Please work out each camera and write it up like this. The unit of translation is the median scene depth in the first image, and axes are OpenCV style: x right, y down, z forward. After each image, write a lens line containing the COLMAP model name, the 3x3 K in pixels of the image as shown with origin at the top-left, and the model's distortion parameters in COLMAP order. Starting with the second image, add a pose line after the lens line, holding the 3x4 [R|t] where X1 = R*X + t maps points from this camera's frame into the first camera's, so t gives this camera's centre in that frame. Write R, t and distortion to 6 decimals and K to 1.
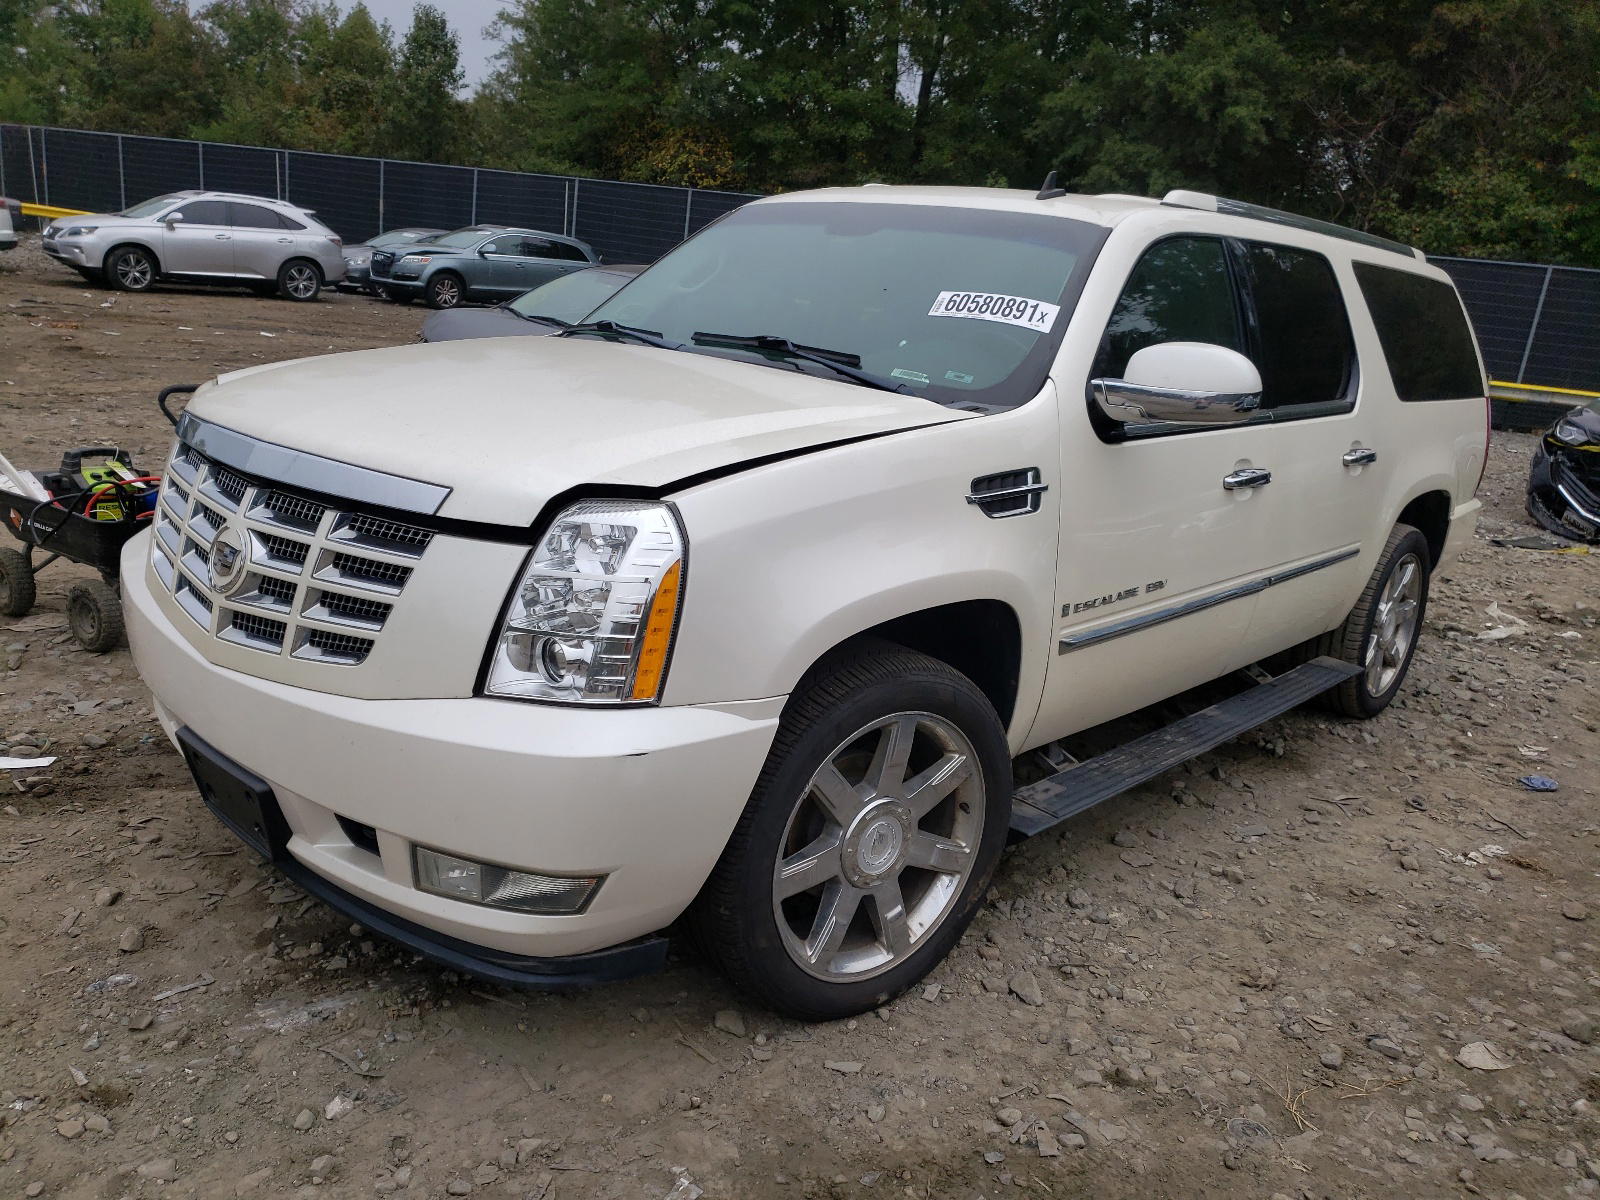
lens RADIAL K [[1266.2, 0, 800.8], [0, 1266.2, 609.2], [0, 0, 1]] dist [-0.001744, 0.010597]
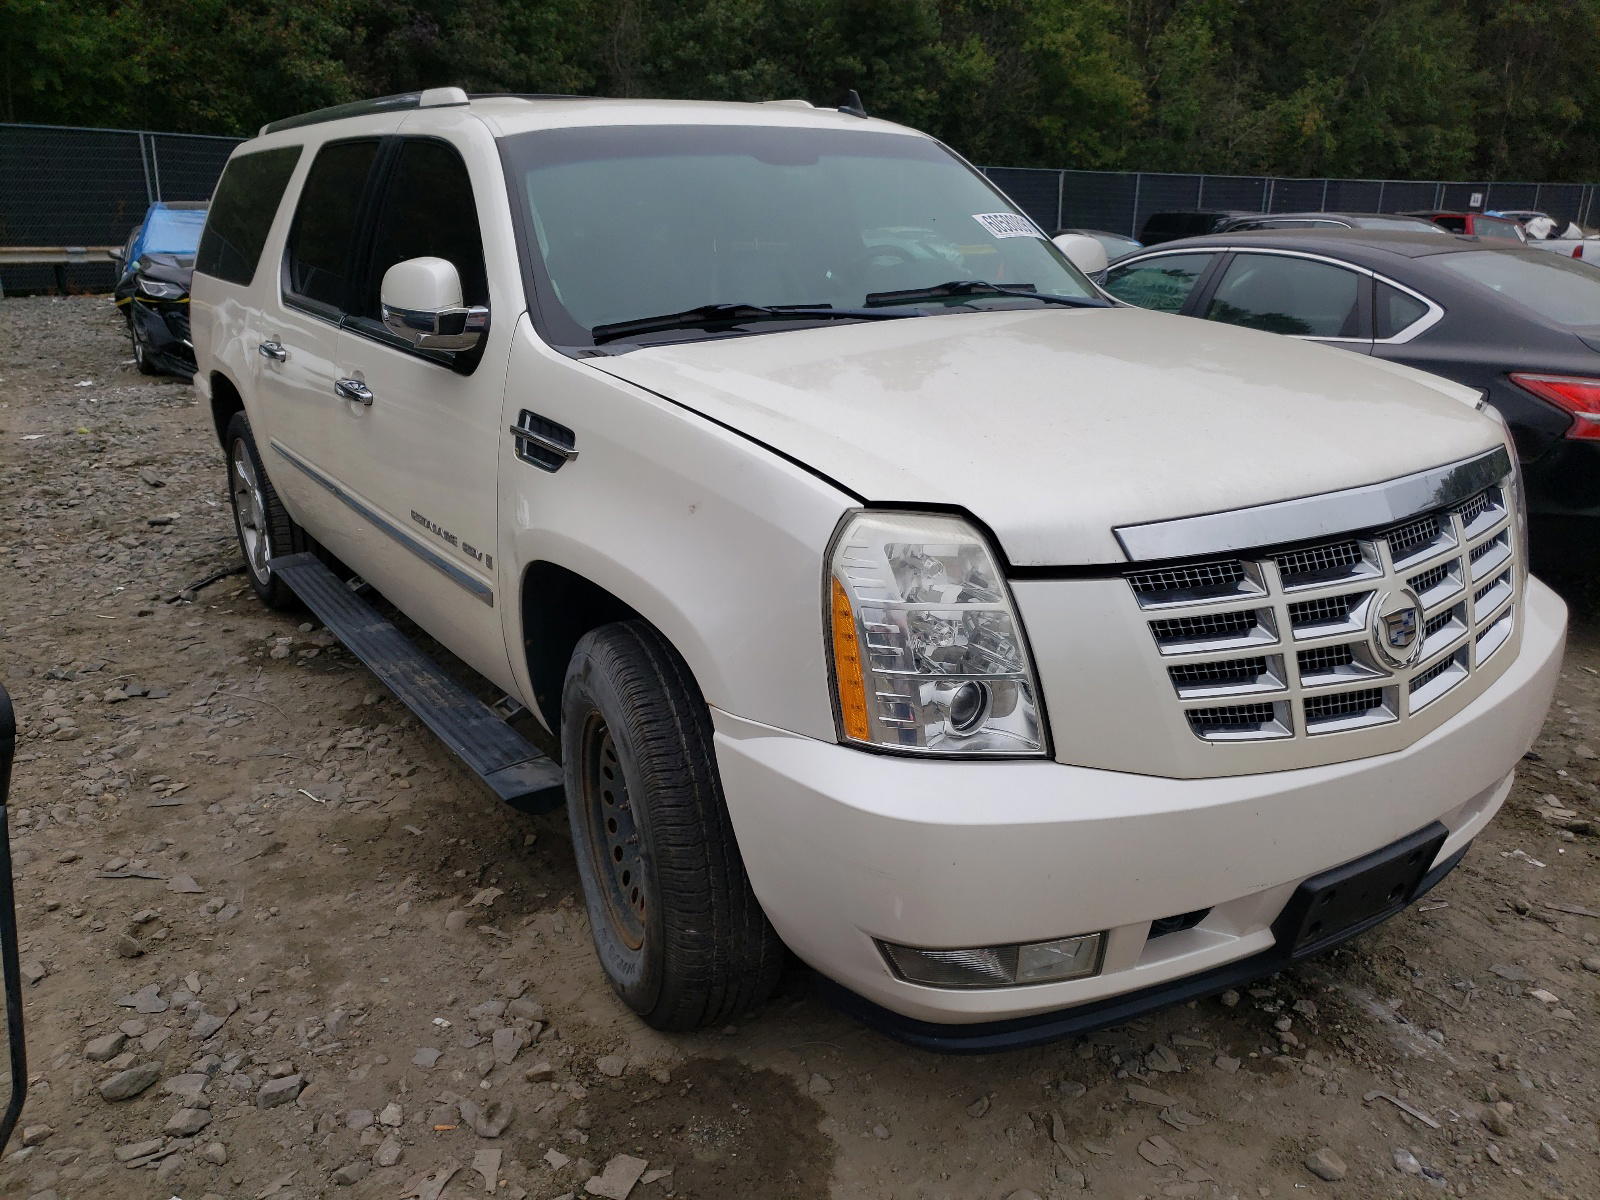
lens RADIAL K [[1266.2, 0, 800.5], [0, 1266.2, 594.4], [0, 0, 1]] dist [-0.001744, 0.010597]
pose [[0.248081, -0.378778, 0.891618, -1.081034], [0.275888, 0.909901, 0.309782, -0.358366], [-0.928623, 0.169136, 0.330230, 0.907276]]
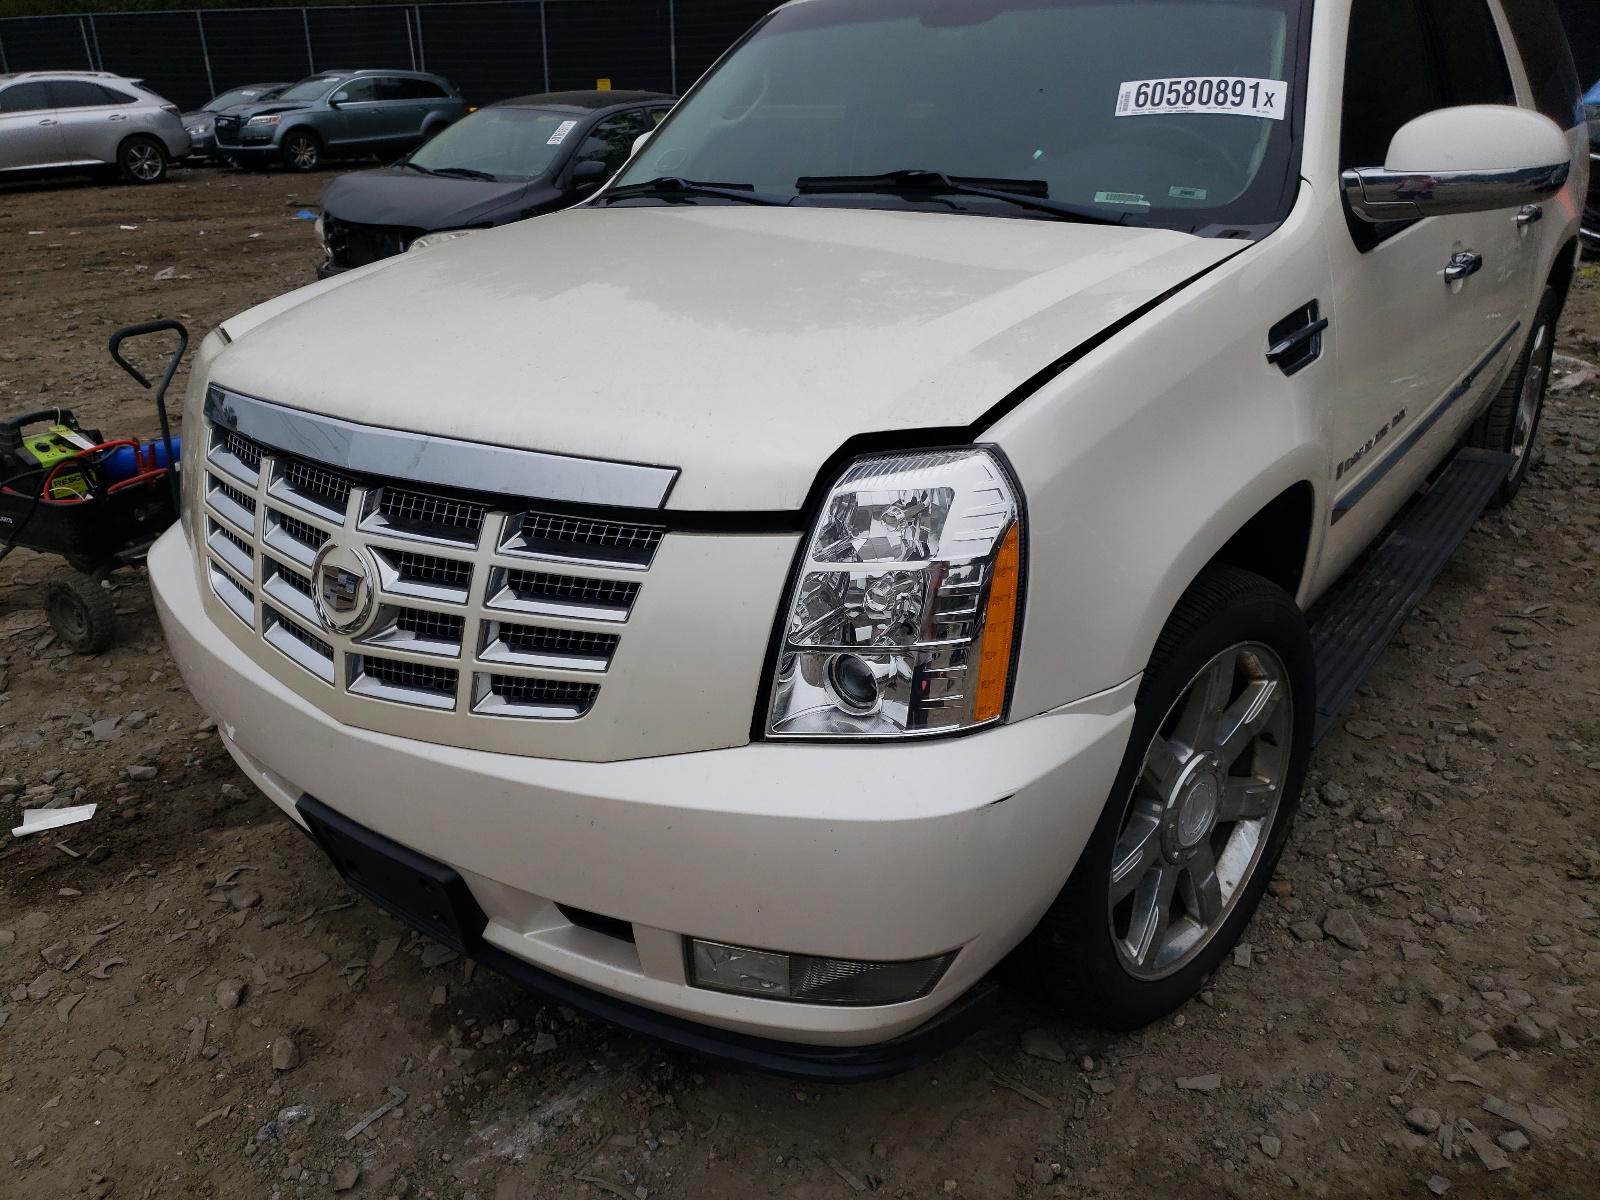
lens RADIAL K [[1266.2, 0, 748.6], [0, 1266.2, 601.5], [0, 0, 1]] dist [-0.001744, 0.010597]
pose [[0.989072, -0.145892, 0.021242, -0.194932], [0.141585, 0.980114, 0.139030, -0.084859], [-0.041103, -0.134503, 0.990060, 0.210388]]
